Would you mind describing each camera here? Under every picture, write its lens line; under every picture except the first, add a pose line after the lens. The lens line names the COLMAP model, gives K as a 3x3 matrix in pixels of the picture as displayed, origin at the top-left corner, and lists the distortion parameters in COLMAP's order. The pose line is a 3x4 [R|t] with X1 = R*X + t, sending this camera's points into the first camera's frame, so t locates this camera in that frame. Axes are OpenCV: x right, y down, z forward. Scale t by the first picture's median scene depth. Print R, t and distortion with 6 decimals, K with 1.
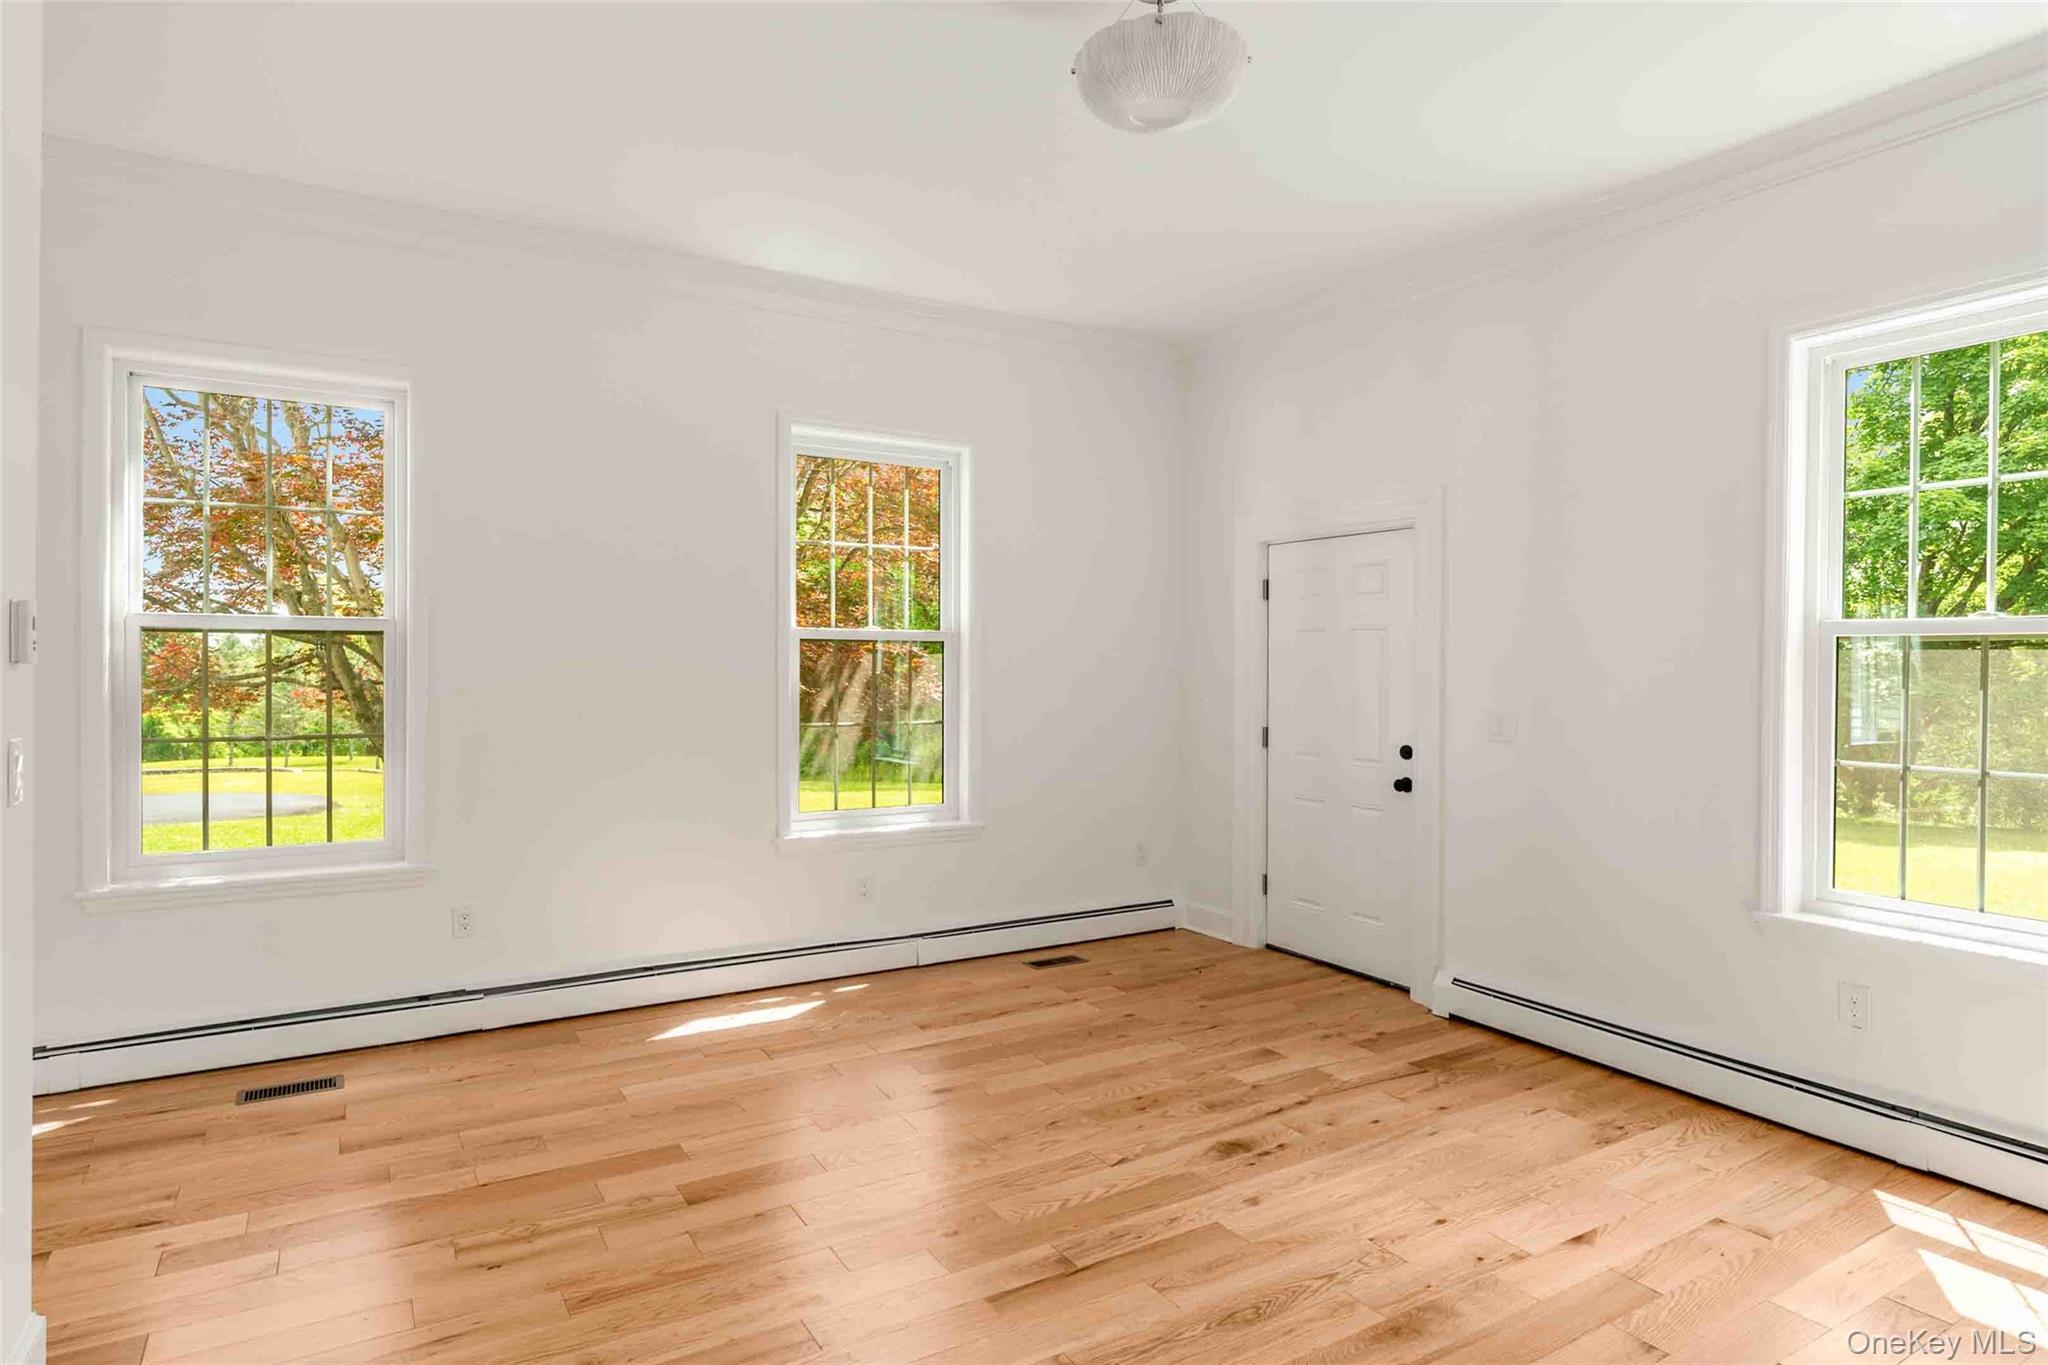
lens RADIAL K [[1080.0, 0, 1022.6], [0, 1080.0, 678.0], [0, 0, 1]] dist [-0.000523, 0.001188]
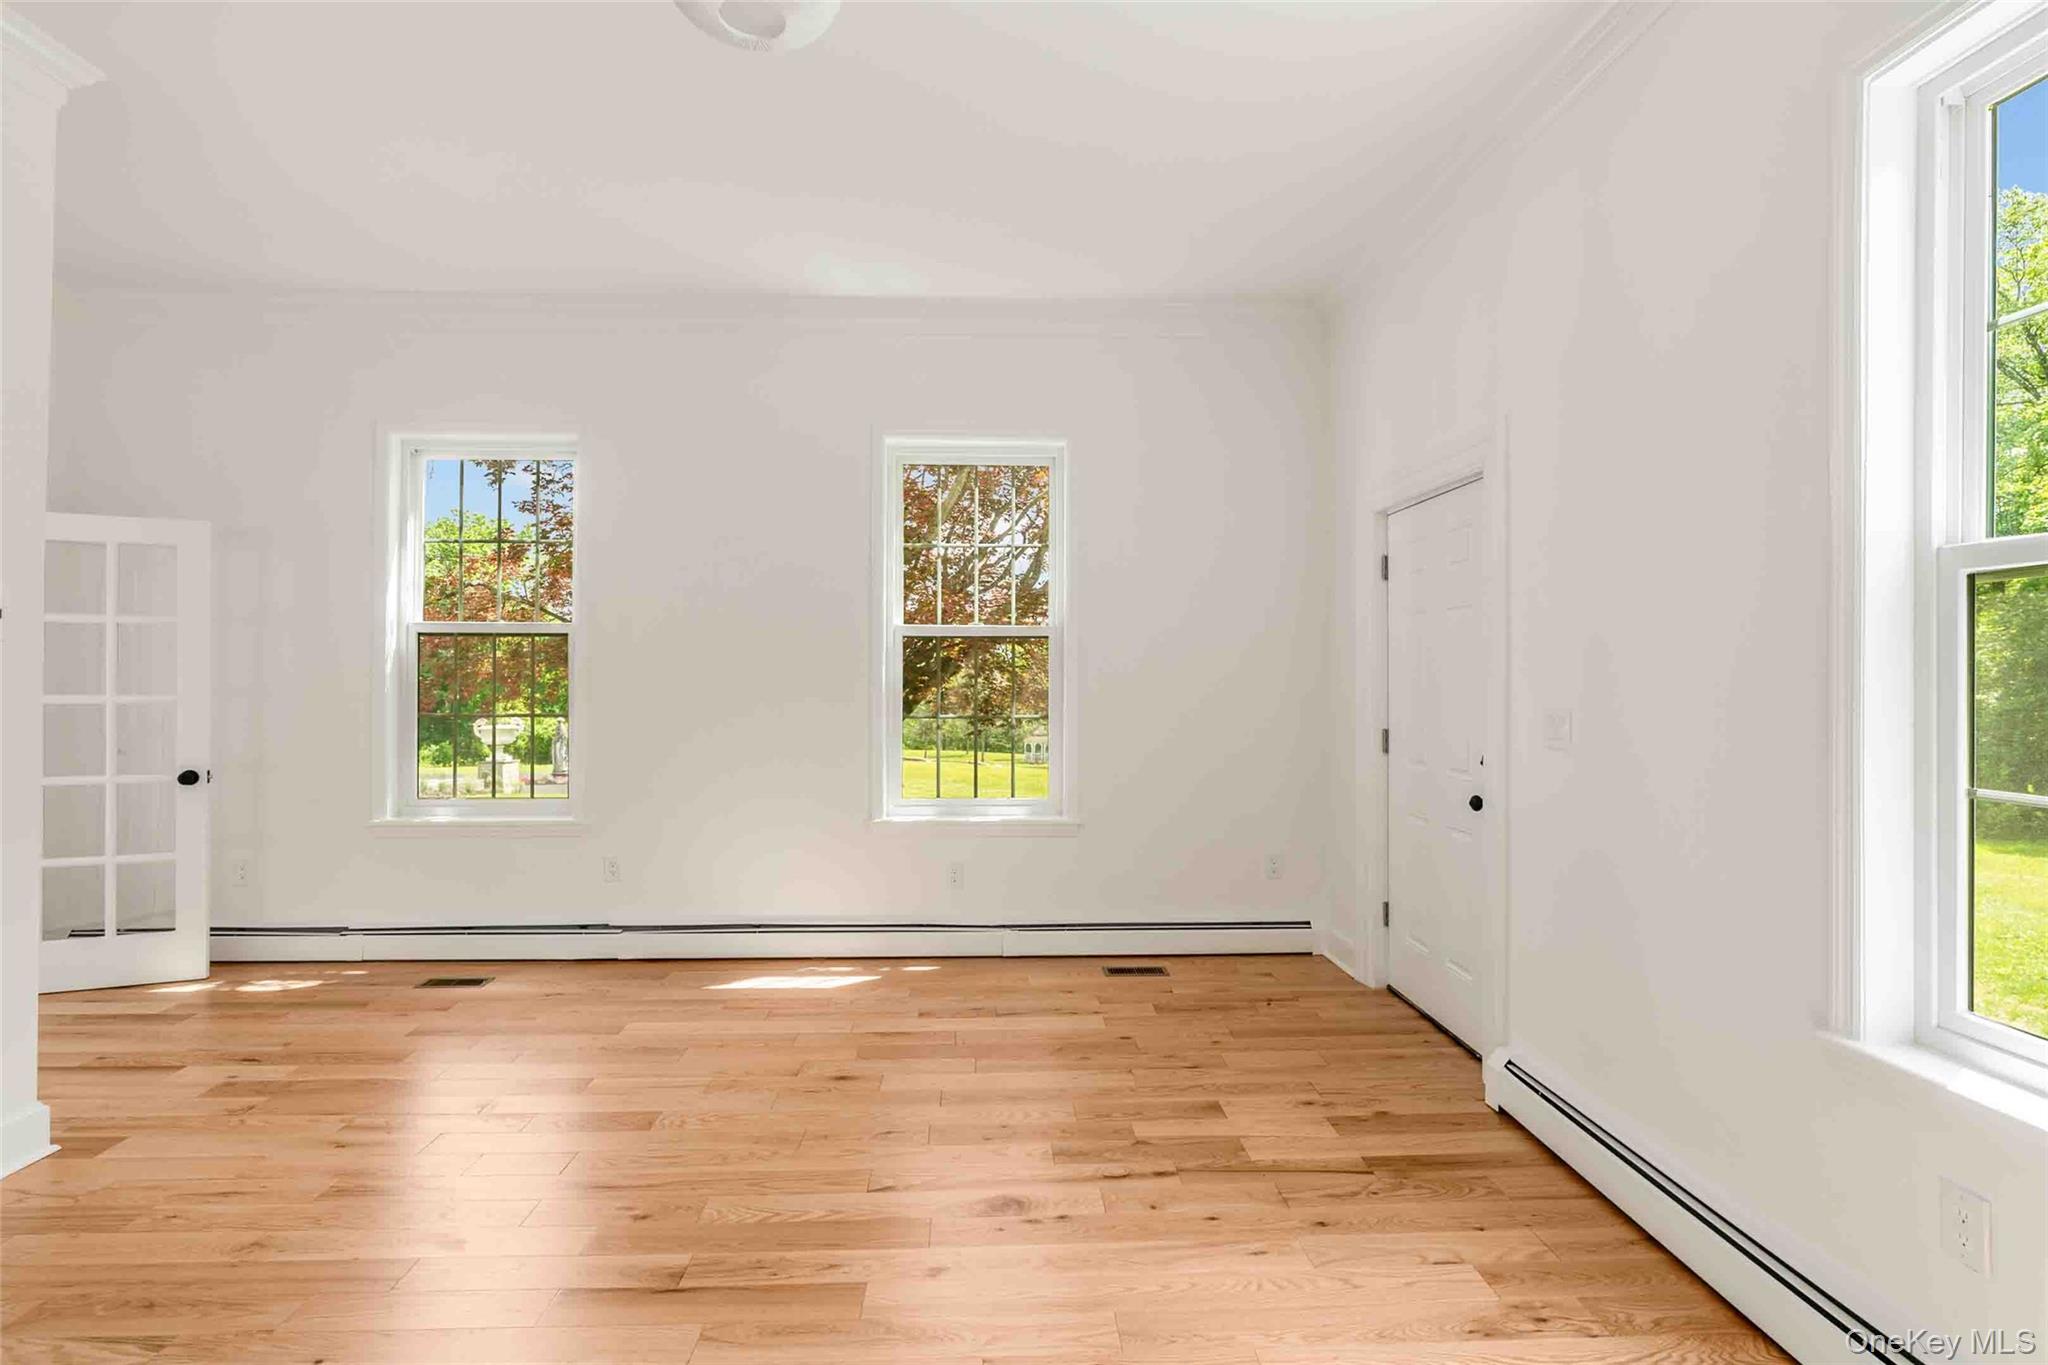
lens RADIAL K [[977.7, 0, 1026.9], [0, 977.7, 680.3], [0, 0, 1]] dist [-0.003765, -0.000777]
pose [[0.884633, -0.001294, -0.466286, 0.417158], [-0.004525, 0.999925, -0.011360, 0.021781], [0.466266, 0.012159, 0.884561, 0.235458]]
